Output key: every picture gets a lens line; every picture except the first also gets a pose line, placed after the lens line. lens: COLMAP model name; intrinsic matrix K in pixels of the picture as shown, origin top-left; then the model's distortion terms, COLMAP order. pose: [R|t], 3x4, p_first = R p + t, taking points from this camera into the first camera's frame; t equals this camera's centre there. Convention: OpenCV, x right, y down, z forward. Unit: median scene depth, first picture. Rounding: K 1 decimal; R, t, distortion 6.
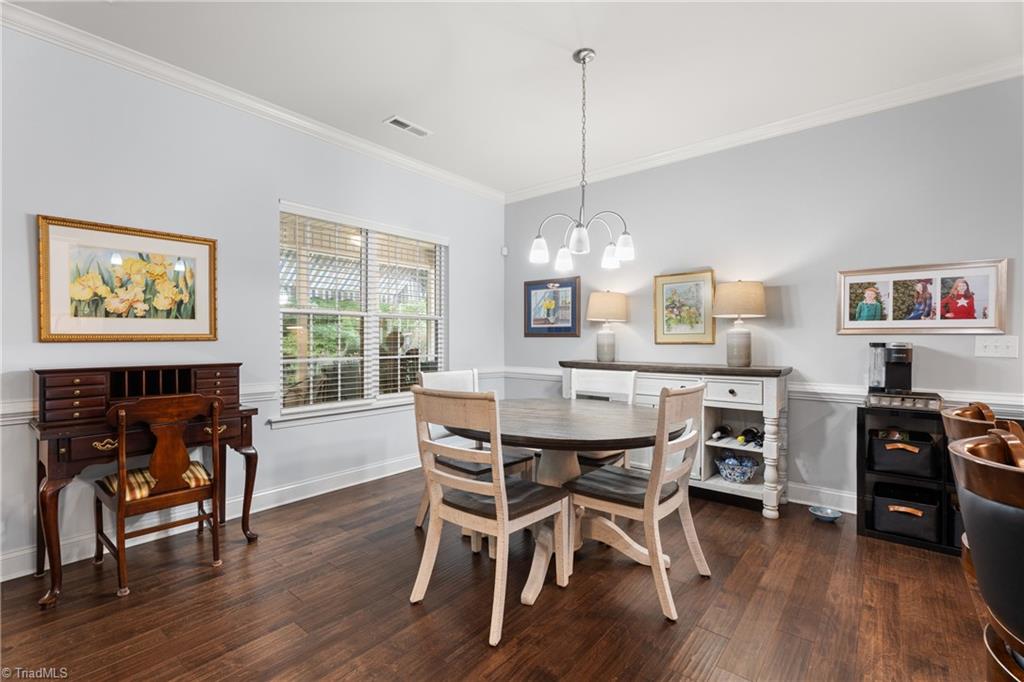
lens RADIAL K [[454.2, 0, 511.7], [0, 454.2, 344.9], [0, 0, 1]] dist [0.009812, -0.003719]
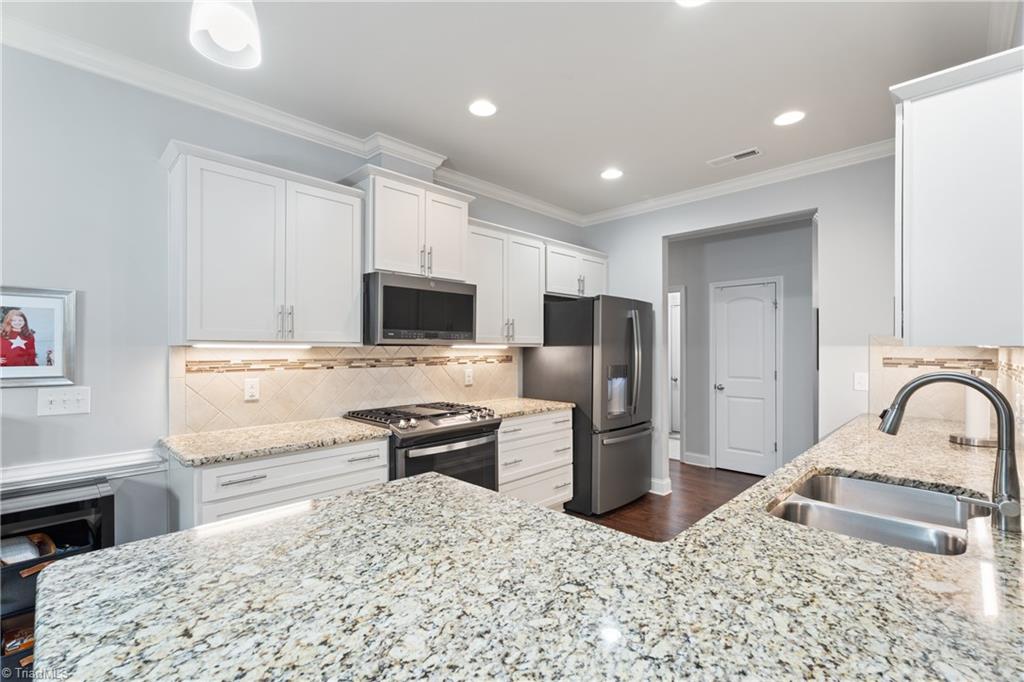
lens RADIAL K [[454.2, 0, 504.3], [0, 454.2, 349.0], [0, 0, 1]] dist [0.009812, -0.003719]
pose [[0.082958, -0.005556, 0.996538, 0.330038], [0.012868, 0.999907, 0.004504, -0.076764], [-0.996470, 0.012449, 0.083021, 0.174871]]
